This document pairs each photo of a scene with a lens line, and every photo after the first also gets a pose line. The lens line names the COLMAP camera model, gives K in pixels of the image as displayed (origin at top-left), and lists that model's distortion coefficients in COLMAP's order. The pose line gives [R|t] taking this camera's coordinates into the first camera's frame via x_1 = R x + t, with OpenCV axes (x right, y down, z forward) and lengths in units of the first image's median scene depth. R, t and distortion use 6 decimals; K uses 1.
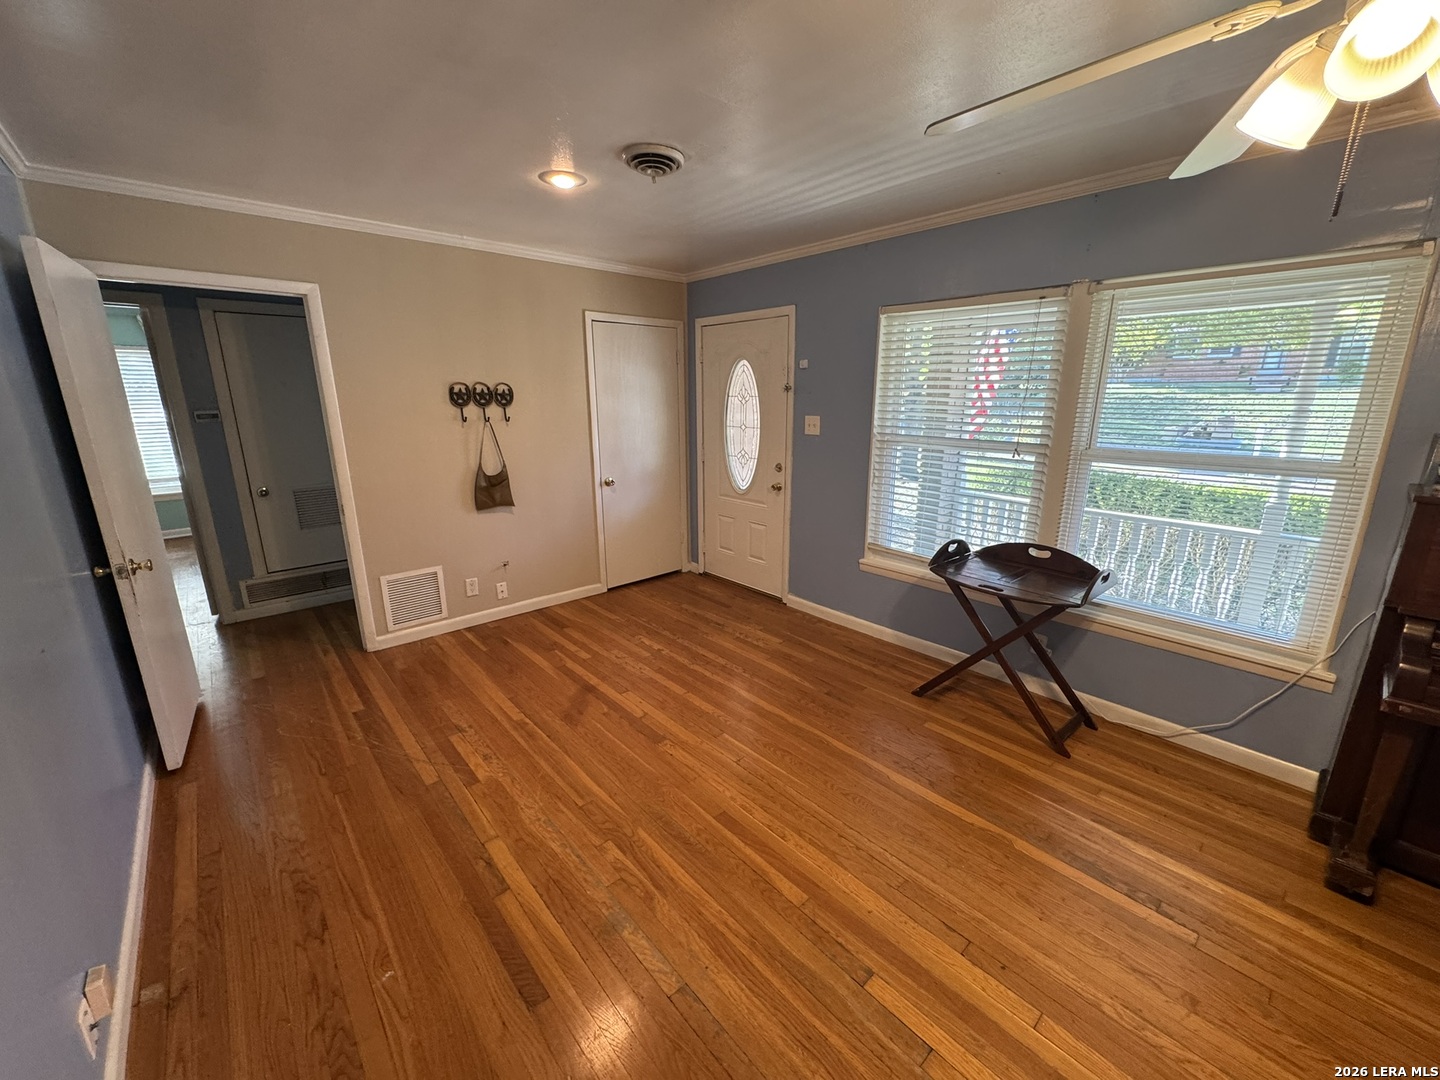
lens RADIAL K [[572.4, 0, 720.0], [0, 572.4, 540.0], [0, 0, 1]] dist [-0.002736, -0.000275]
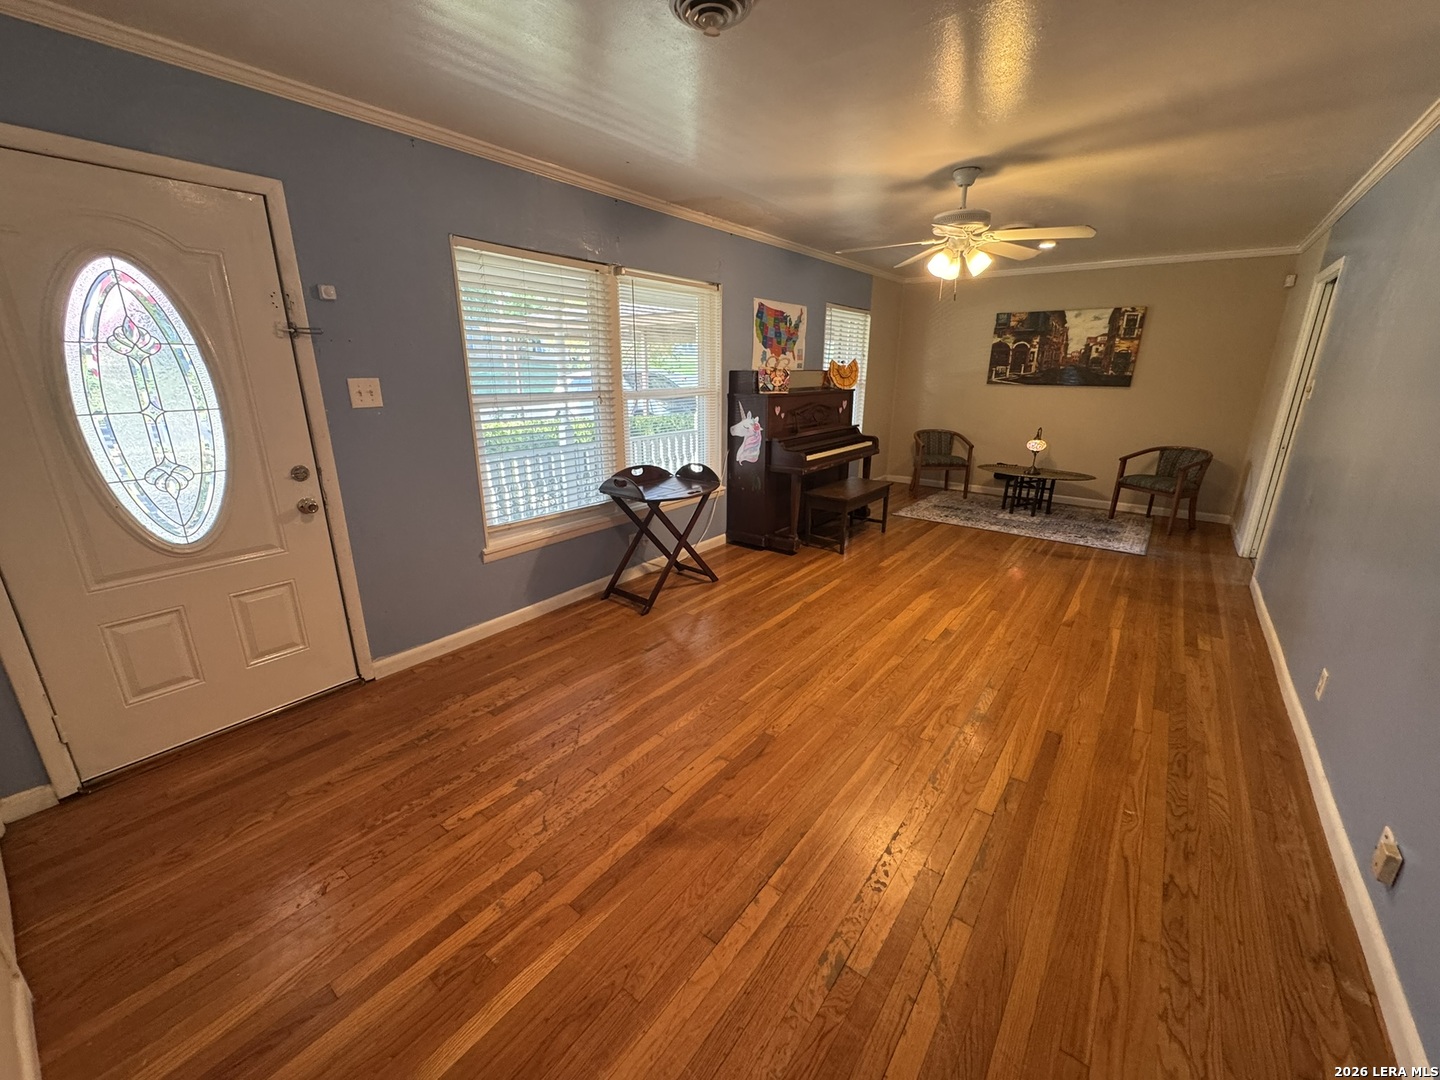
lens RADIAL K [[572.4, 0, 720.0], [0, 572.4, 540.0], [0, 0, 1]] dist [-0.002736, -0.000275]
pose [[-0.184997, -0.288768, 0.939356, -0.658833], [0.240220, 0.913571, 0.328150, -0.189162], [-0.952927, 0.286359, -0.099640, 0.840358]]
